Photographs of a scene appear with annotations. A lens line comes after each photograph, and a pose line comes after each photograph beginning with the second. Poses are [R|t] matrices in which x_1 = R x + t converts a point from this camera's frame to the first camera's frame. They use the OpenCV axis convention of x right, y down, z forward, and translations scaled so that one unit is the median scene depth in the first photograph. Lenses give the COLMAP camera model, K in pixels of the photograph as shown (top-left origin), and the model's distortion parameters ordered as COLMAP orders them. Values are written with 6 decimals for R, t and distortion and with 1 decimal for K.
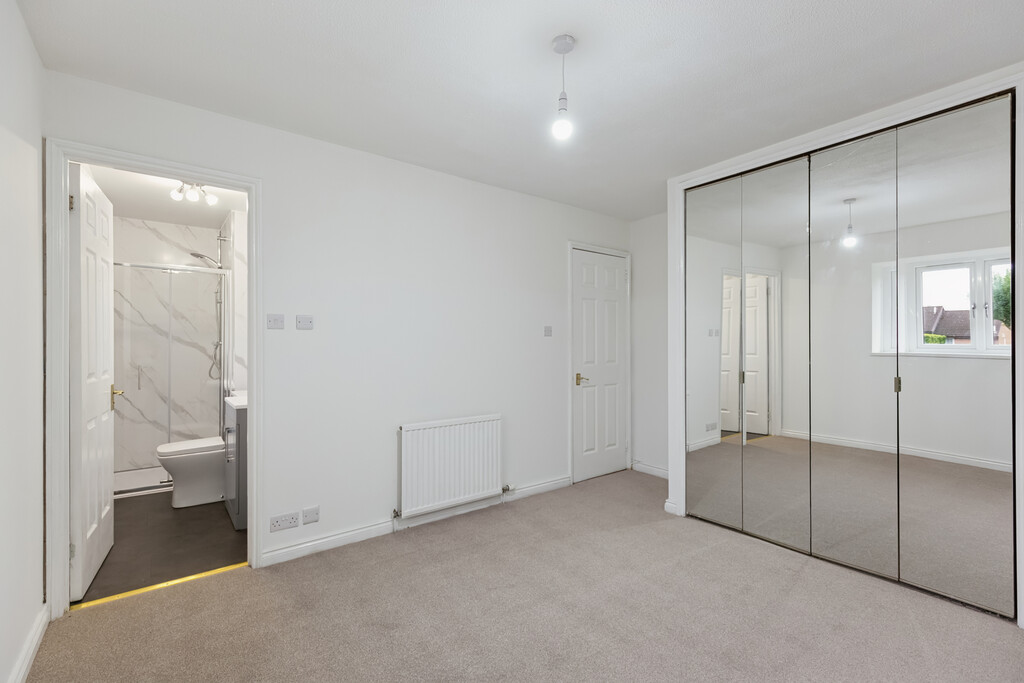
lens RADIAL K [[467.0, 0, 513.3], [0, 467.0, 340.4], [0, 0, 1]] dist [0.010801, -0.000248]
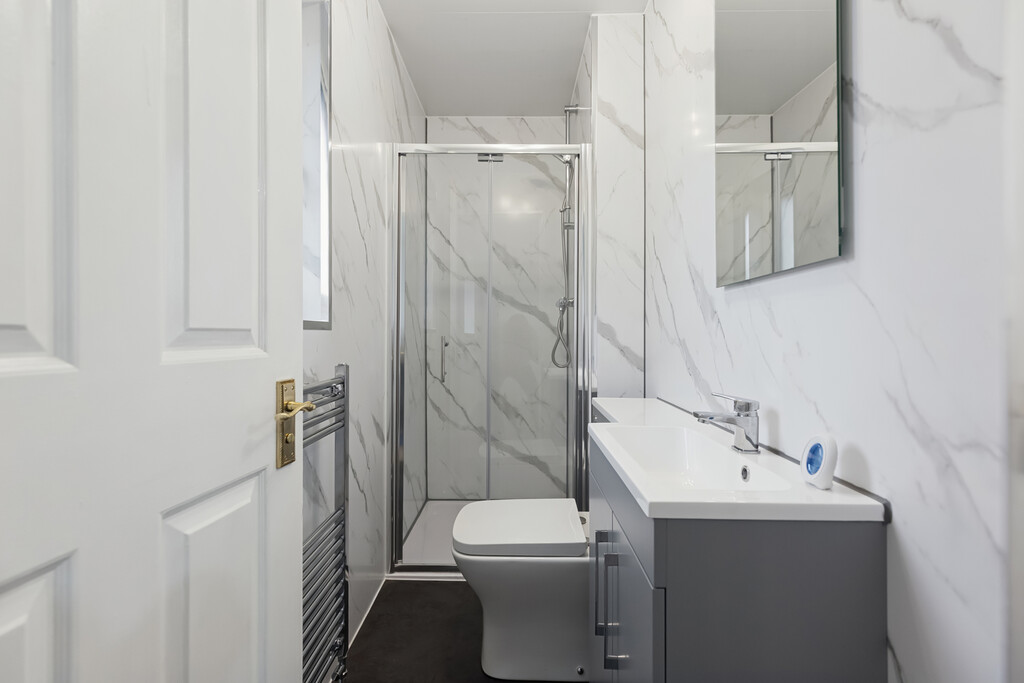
lens RADIAL K [[467.0, 0, 511.3], [0, 467.0, 332.2], [0, 0, 1]] dist [0.010801, -0.000248]
pose [[0.786760, 0.002454, -0.617255, -0.346006], [0.000224, 0.999991, 0.004261, 0.039175], [0.617260, -0.003490, 0.786752, 0.536982]]
